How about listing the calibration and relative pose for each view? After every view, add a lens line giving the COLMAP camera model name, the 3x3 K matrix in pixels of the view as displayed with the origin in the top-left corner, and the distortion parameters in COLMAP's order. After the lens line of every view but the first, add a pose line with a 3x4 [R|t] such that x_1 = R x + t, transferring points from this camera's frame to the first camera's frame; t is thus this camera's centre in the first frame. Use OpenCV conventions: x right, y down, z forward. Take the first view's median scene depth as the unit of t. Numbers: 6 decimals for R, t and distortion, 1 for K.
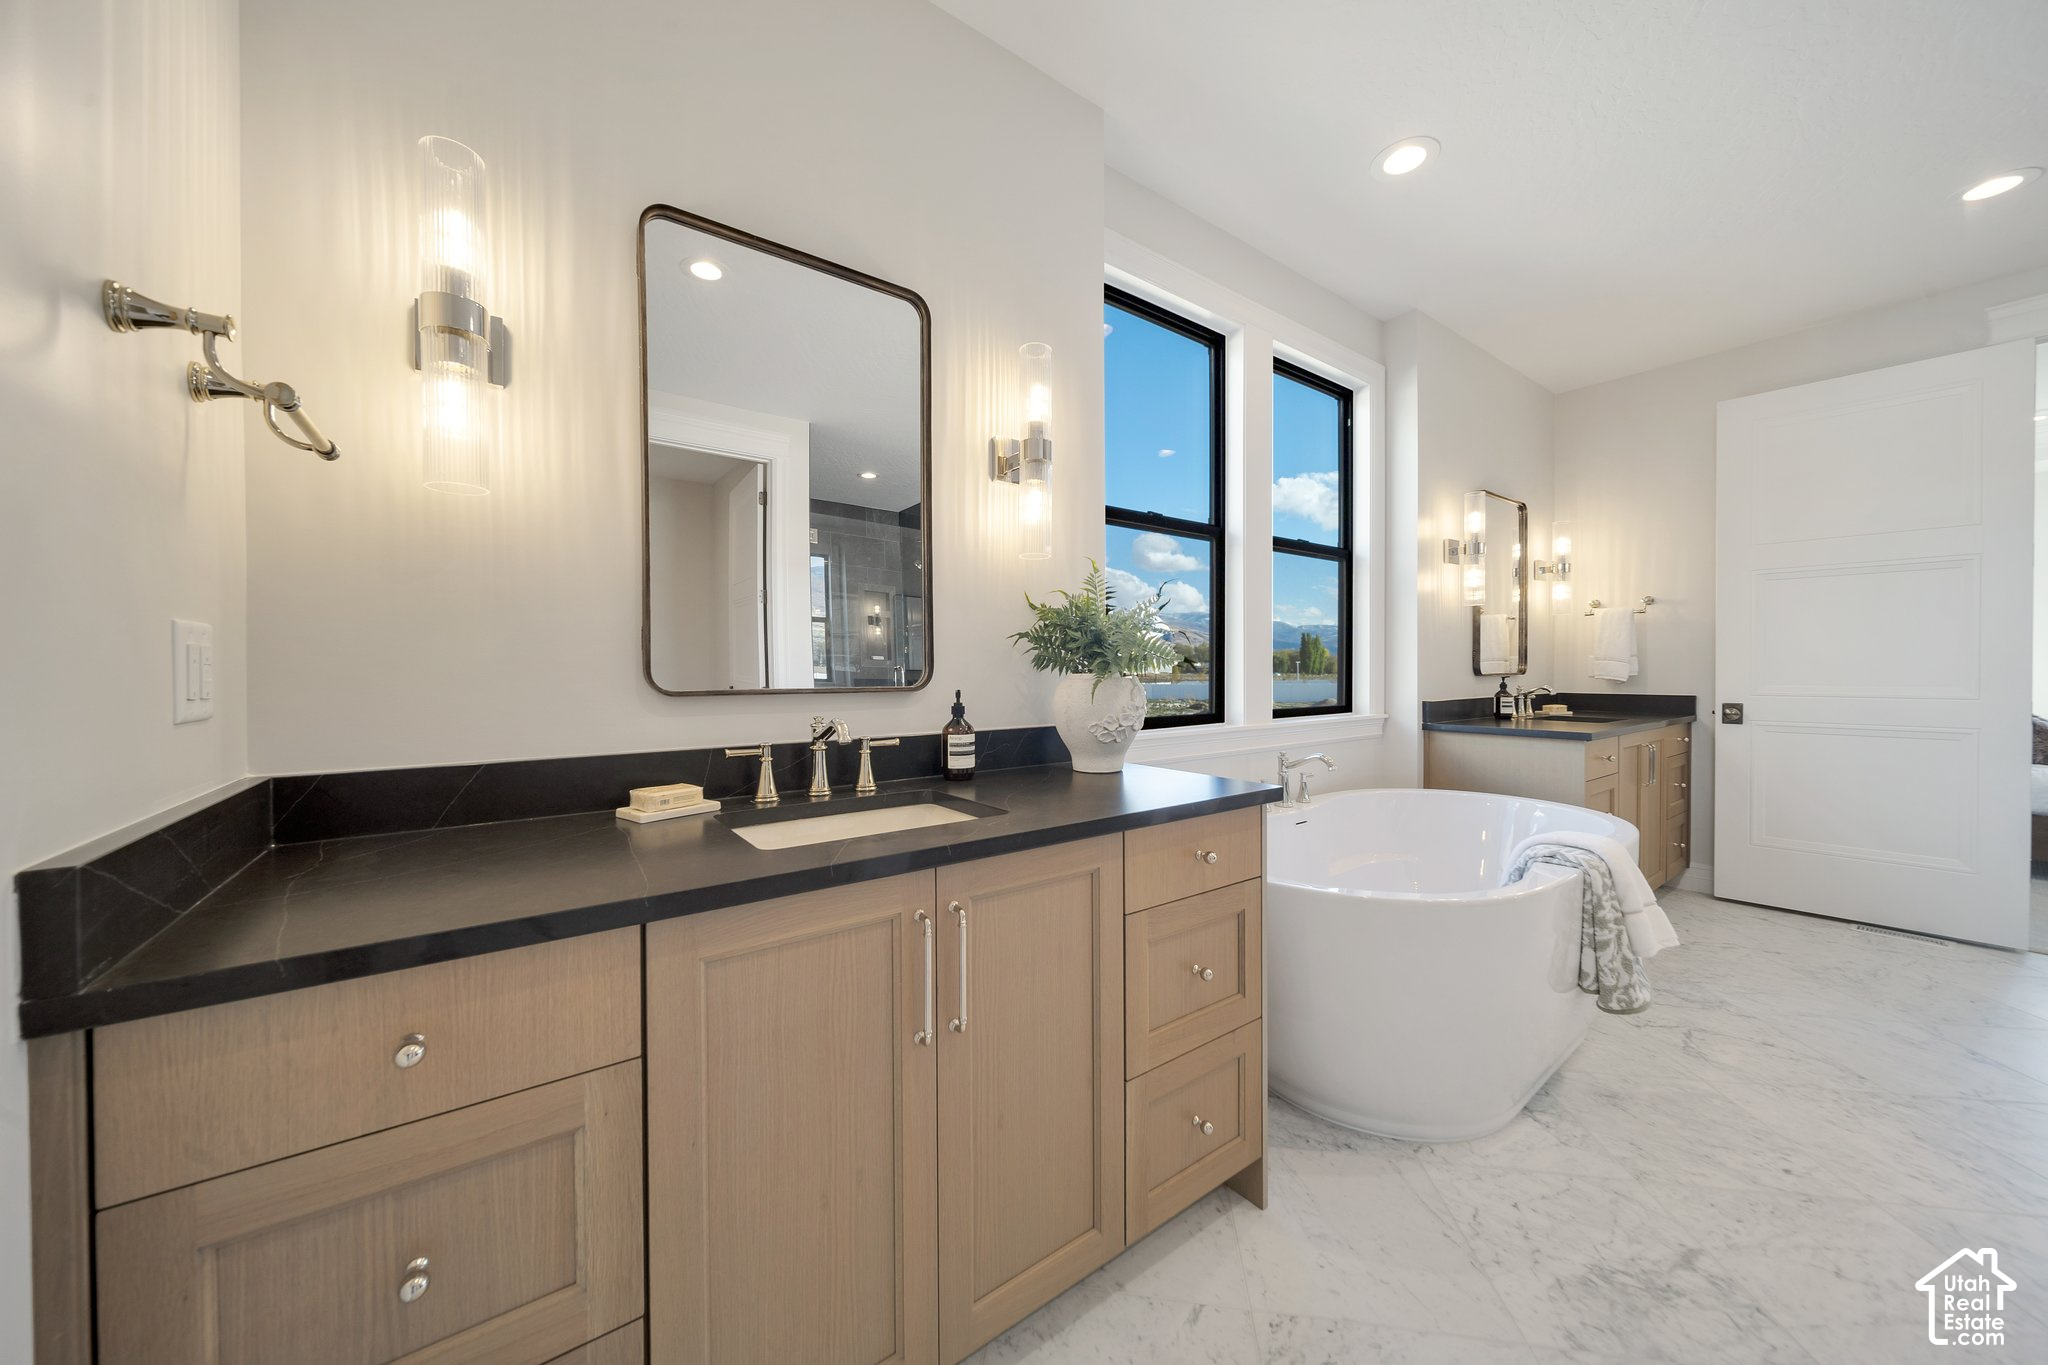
lens RADIAL K [[717.5, 0, 1023.7], [0, 717.5, 678.6], [0, 0, 1]] dist [0.000938, -0.001452]
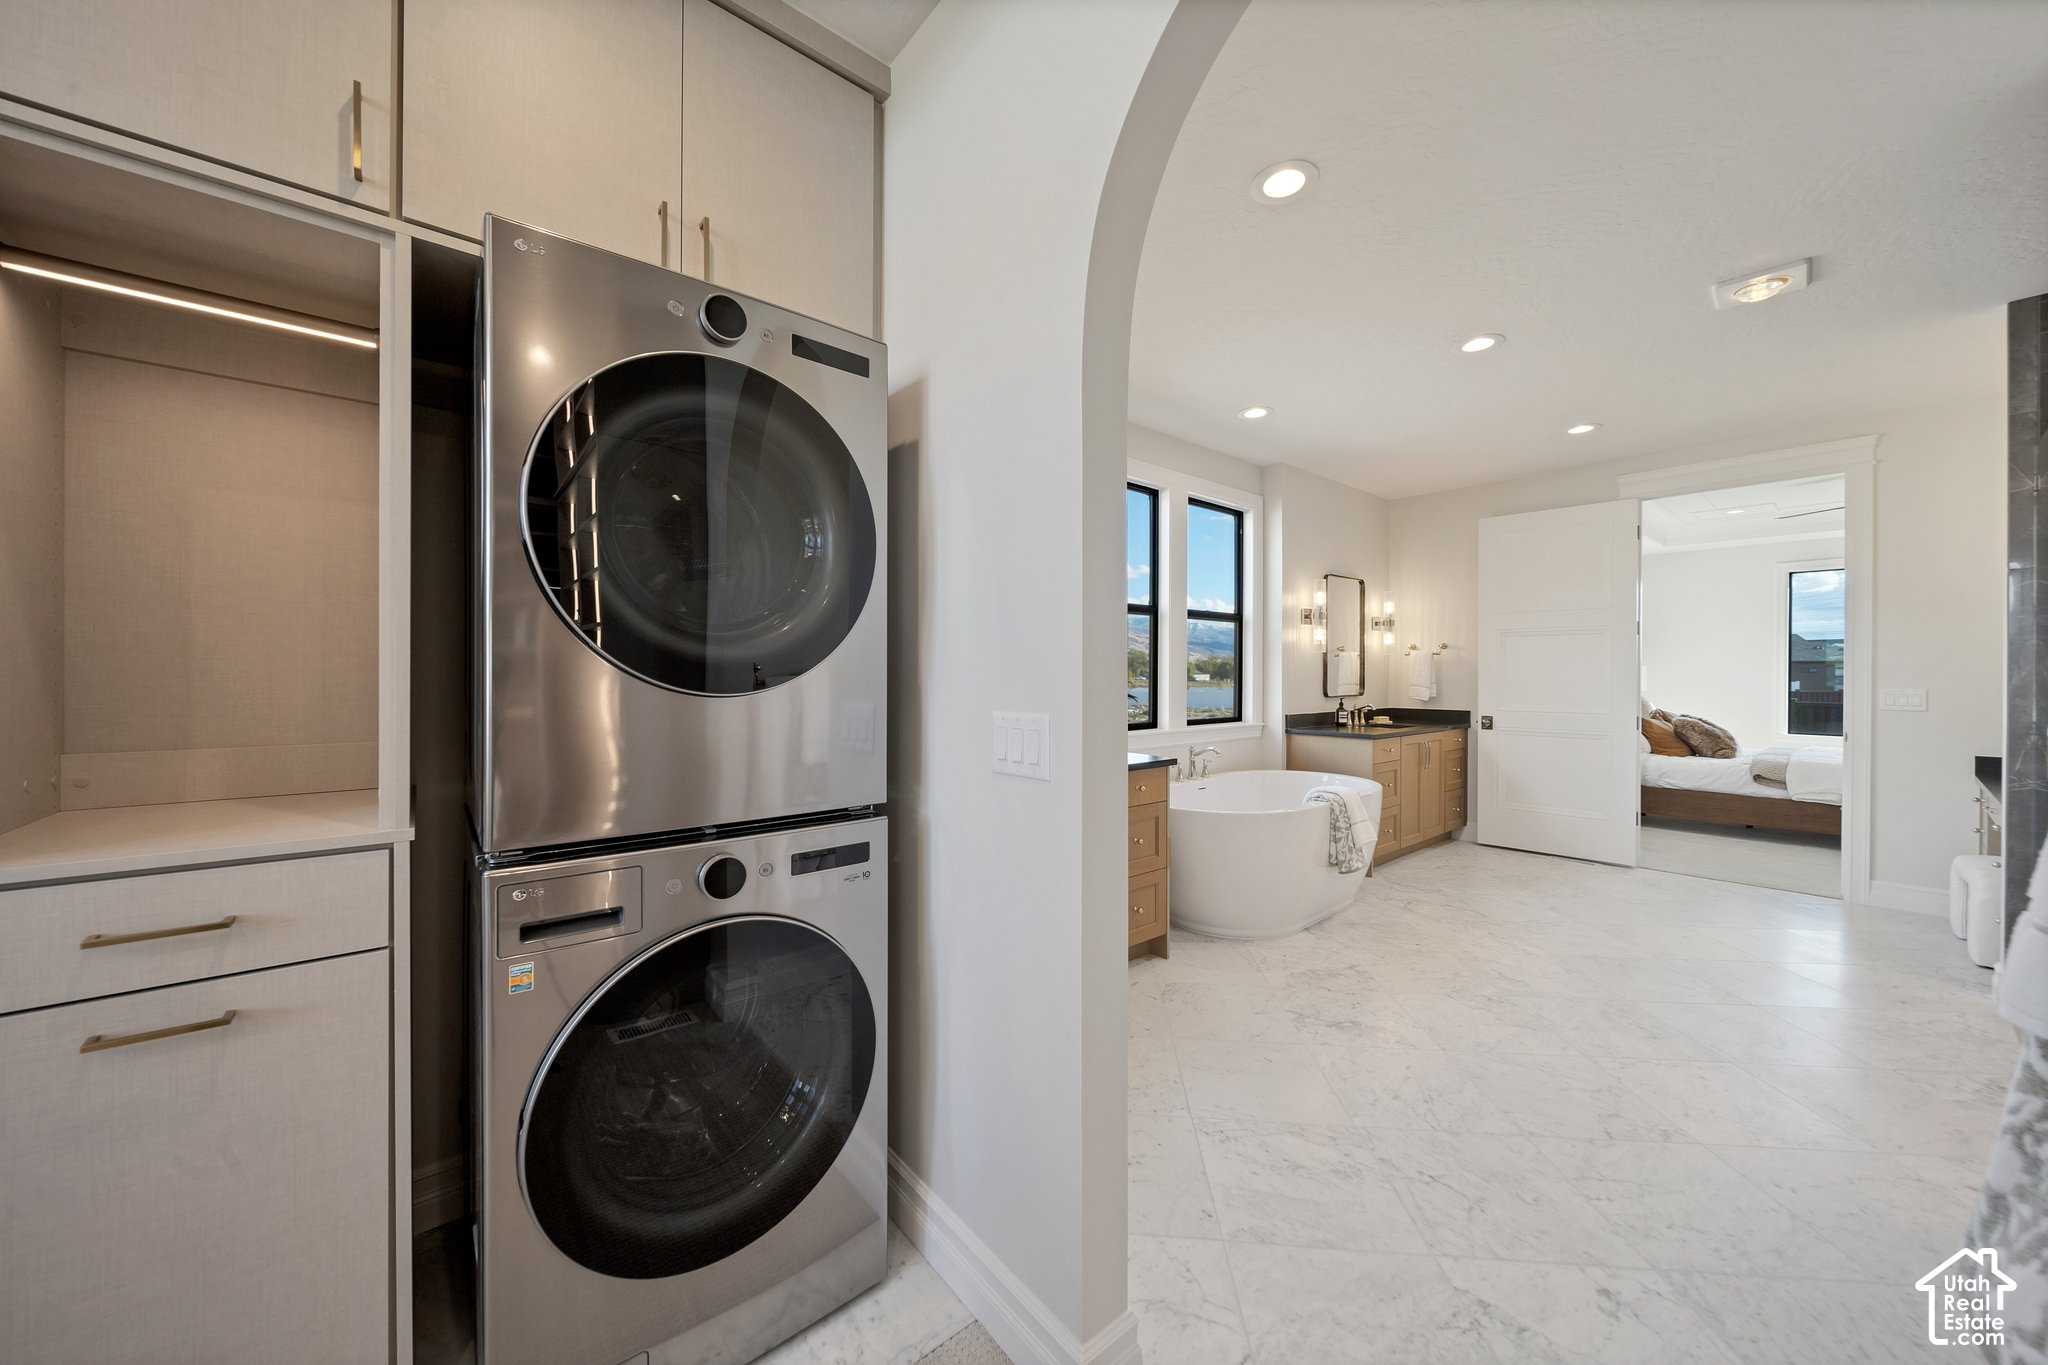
lens RADIAL K [[717.5, 0, 1023.4], [0, 717.5, 681.4], [0, 0, 1]] dist [0.000938, -0.001452]
pose [[0.997953, 0.005162, 0.063744, -0.106155], [-0.004887, 0.999978, -0.004477, -0.030267], [-0.063766, 0.004157, 0.997956, -0.506144]]
